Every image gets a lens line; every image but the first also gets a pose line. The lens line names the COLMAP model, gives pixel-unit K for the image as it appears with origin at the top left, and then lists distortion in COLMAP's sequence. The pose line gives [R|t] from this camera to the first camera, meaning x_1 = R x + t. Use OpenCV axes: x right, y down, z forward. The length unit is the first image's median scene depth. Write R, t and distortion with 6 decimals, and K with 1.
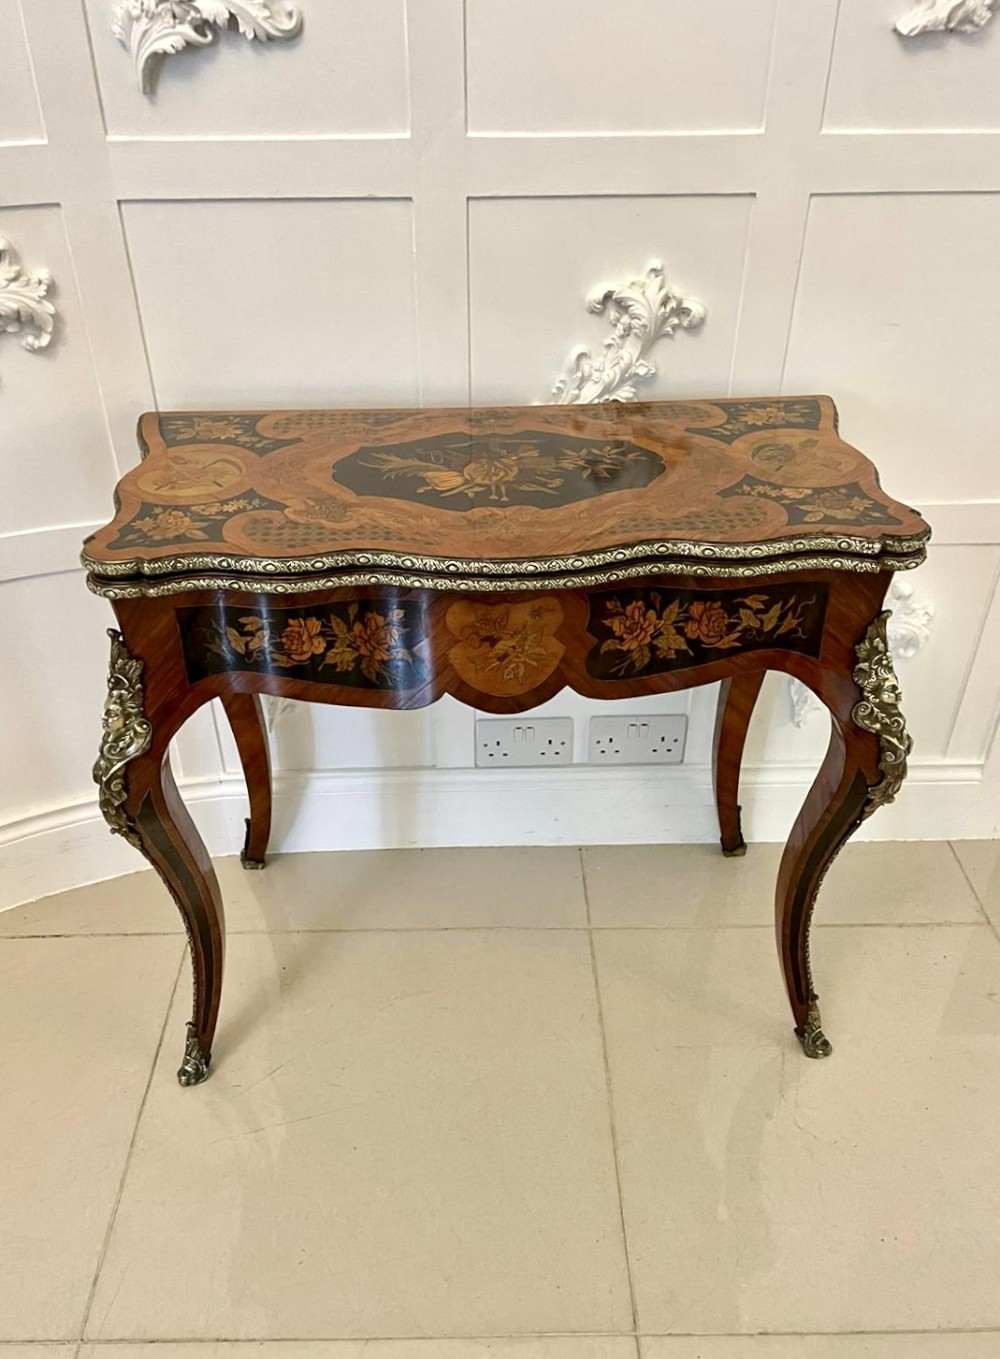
lens RADIAL K [[1112.6, 0, 494.0], [0, 1112.6, 738.7], [0, 0, 1]] dist [0.106886, -0.001000]
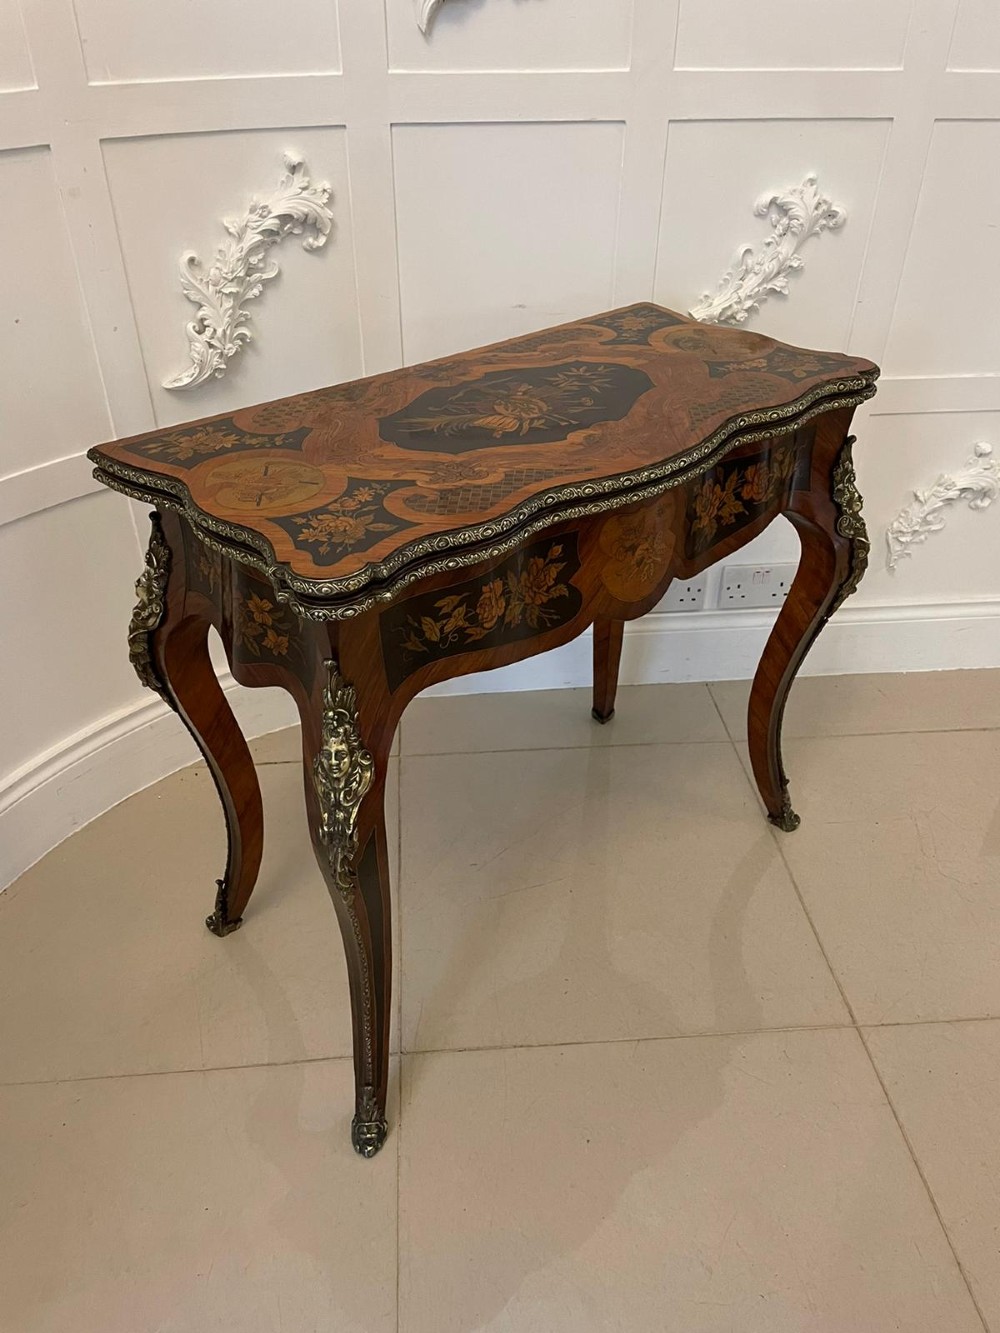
lens RADIAL K [[998.7, 0, 500.0], [0, 998.7, 666.5], [0, 0, 1]] dist [0.091047, -0.110305]
pose [[0.789308, -0.344784, 0.508053, -0.601952], [0.362332, 0.929571, 0.067925, -0.092576], [-0.495691, 0.130470, 0.858643, 0.264721]]
